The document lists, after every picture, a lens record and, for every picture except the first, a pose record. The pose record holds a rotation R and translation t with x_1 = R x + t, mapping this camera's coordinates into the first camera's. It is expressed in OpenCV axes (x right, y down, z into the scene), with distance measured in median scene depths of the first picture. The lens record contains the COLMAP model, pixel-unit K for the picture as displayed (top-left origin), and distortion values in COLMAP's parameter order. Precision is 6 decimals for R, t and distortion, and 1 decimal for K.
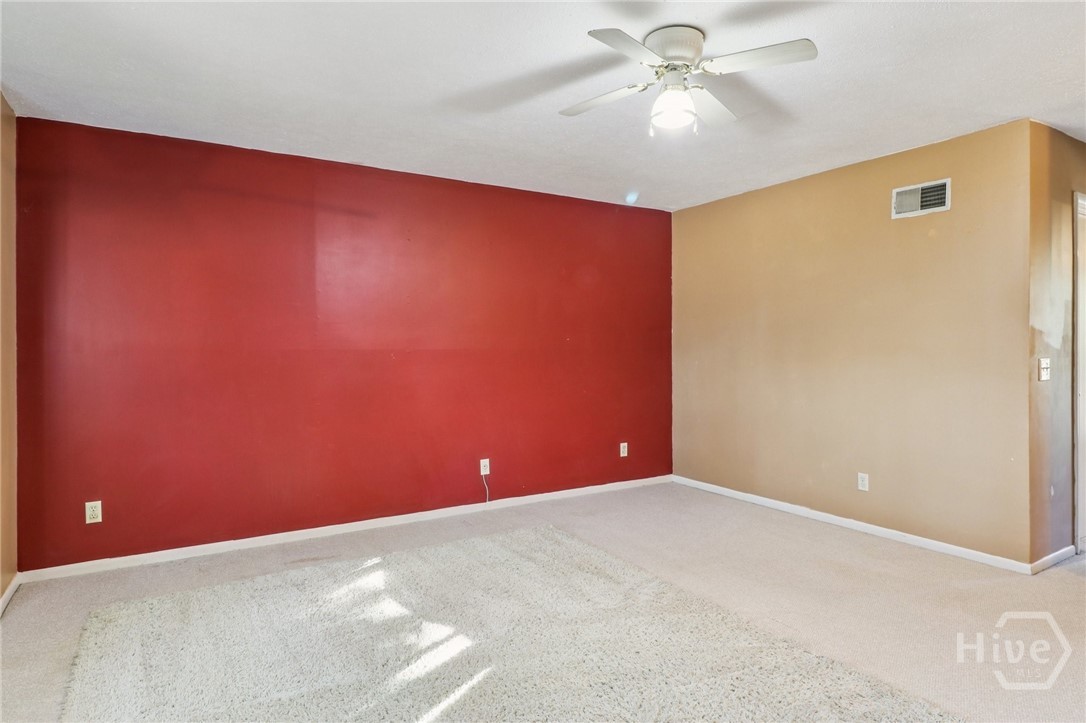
lens RADIAL K [[627.2, 0, 543.0], [0, 627.2, 350.9], [0, 0, 1]] dist [0.023797, -0.017253]
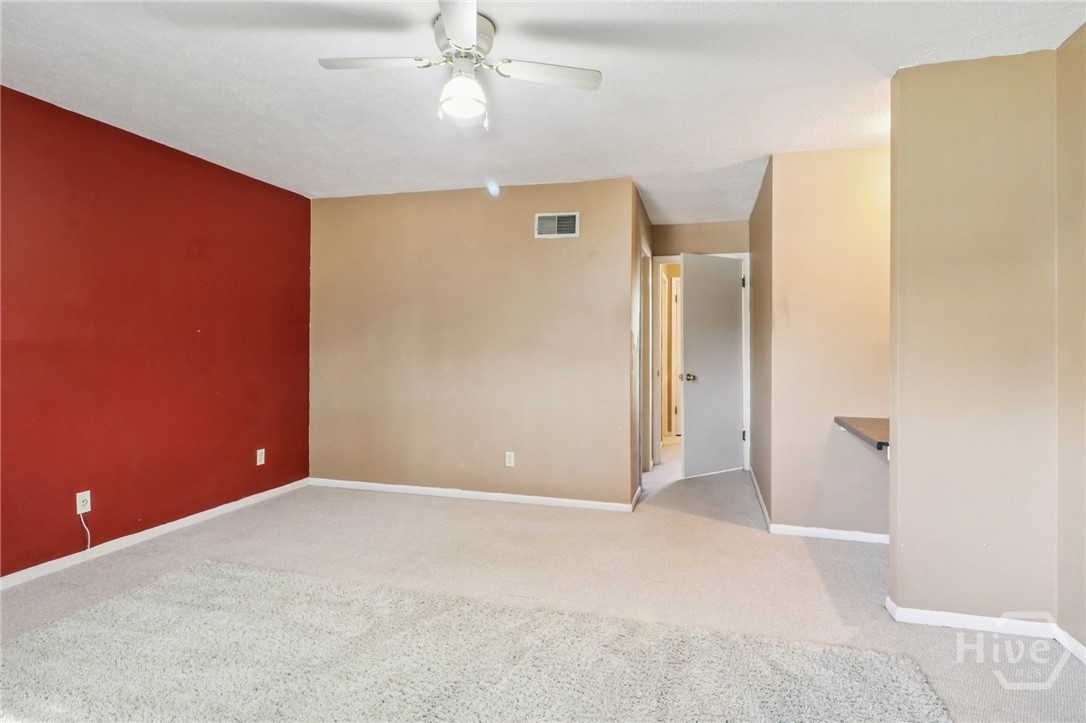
lens RADIAL K [[596.0, 0, 543.0], [0, 596.0, 348.1], [0, 0, 1]] dist [0.014276, -0.017514]
pose [[0.735775, 0.005208, 0.677206, -0.176561], [-0.006447, 0.999979, -0.000686, 0.001744], [-0.677196, -0.003861, 0.735793, 0.128863]]
